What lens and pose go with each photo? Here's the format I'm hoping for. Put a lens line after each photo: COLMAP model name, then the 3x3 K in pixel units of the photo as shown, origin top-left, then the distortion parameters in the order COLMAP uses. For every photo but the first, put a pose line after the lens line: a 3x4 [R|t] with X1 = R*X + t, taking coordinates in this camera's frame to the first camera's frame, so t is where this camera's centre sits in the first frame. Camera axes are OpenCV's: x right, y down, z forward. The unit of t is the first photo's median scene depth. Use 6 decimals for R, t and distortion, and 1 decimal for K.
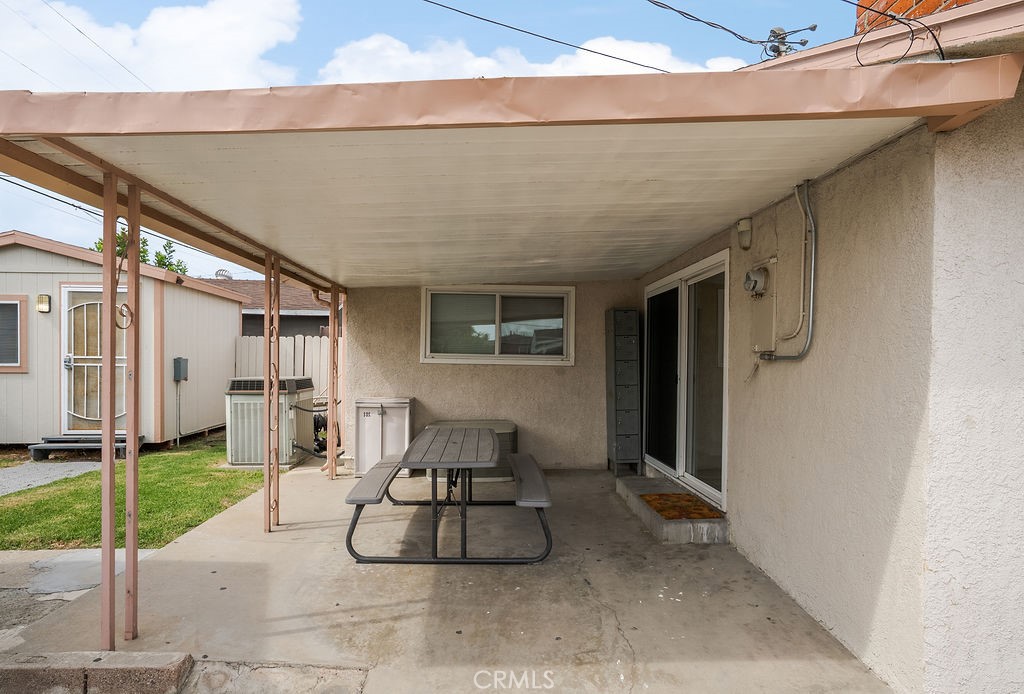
lens RADIAL K [[582.1, 0, 520.7], [0, 582.1, 373.8], [0, 0, 1]] dist [-0.005422, 0.001901]
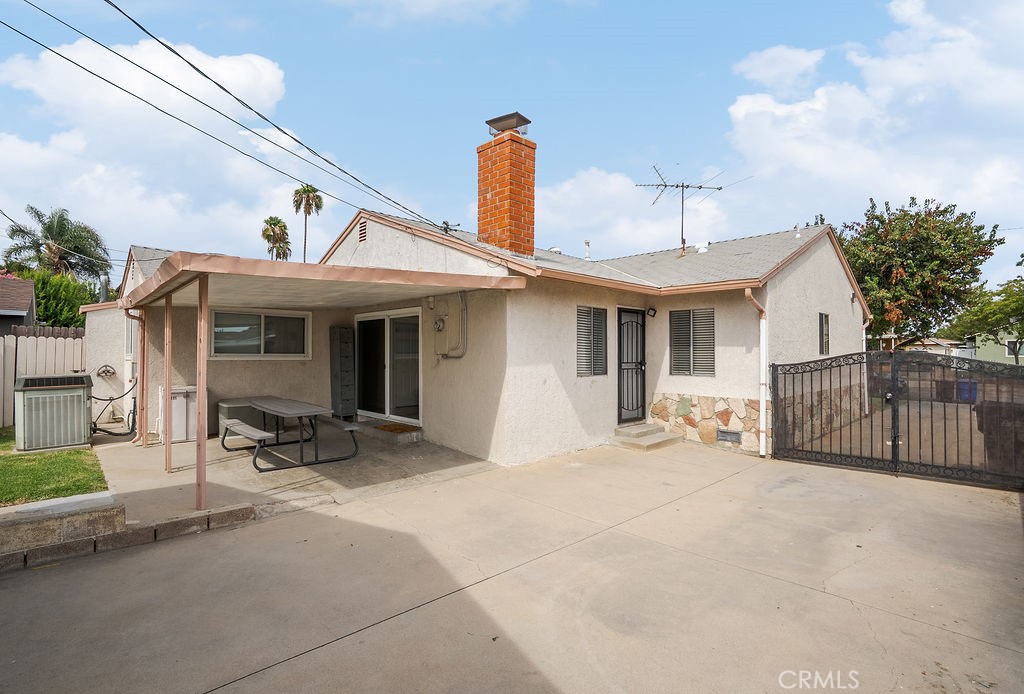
lens RADIAL K [[469.2, 0, 517.8], [0, 469.2, 353.9], [0, 0, 1]] dist [-0.005191, 0.000871]
pose [[0.729196, -0.011587, 0.684206, -0.469996], [0.019665, 0.999799, -0.004026, -0.017582], [-0.684022, 0.016391, 0.729277, -0.430969]]
